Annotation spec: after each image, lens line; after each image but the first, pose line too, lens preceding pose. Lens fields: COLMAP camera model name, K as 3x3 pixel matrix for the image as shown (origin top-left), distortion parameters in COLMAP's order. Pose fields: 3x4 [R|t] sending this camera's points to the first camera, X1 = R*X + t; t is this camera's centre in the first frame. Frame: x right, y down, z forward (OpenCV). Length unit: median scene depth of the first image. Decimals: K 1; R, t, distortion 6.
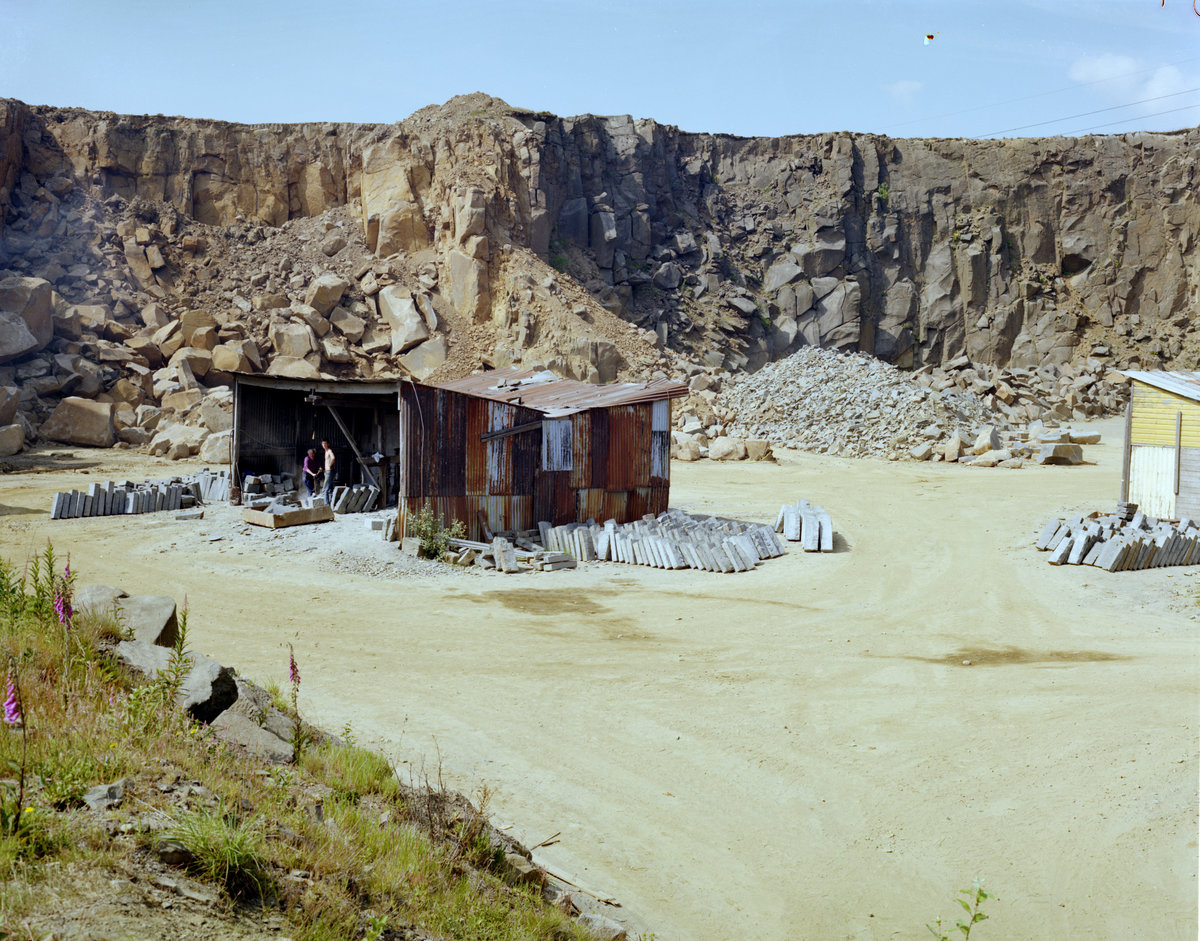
lens RADIAL K [[1440.2, 0, 600.0], [0, 1440.2, 470.5], [0, 0, 1]] dist [0.022822, 0.000000]
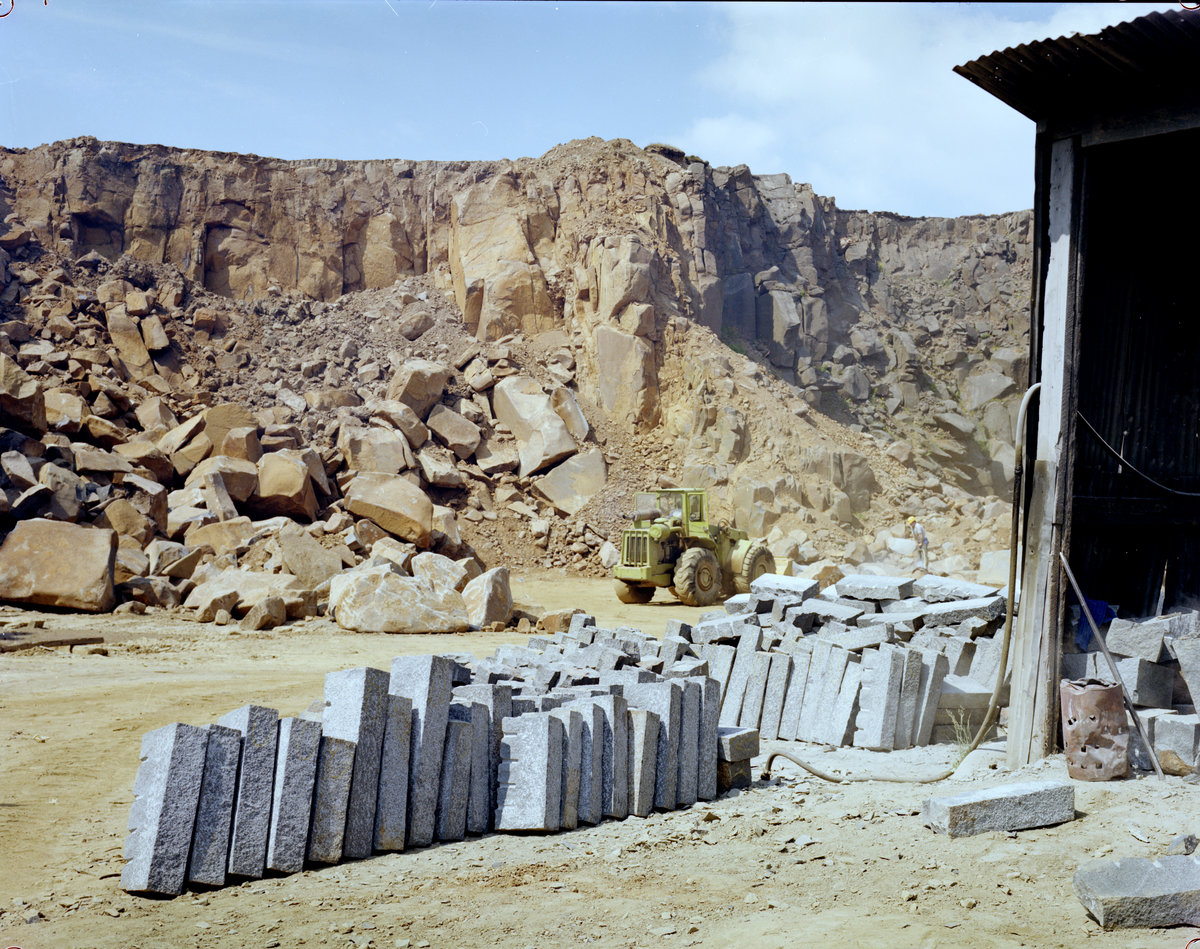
lens RADIAL K [[1428.7, 0, 600.0], [0, 1428.7, 474.6], [0, 0, 1]] dist [0.012871, 0.000000]
pose [[0.998435, -0.007370, 0.055436, -0.139260], [0.014604, 0.991242, -0.131249, 0.003675], [-0.053983, 0.131853, 0.989798, 0.345846]]
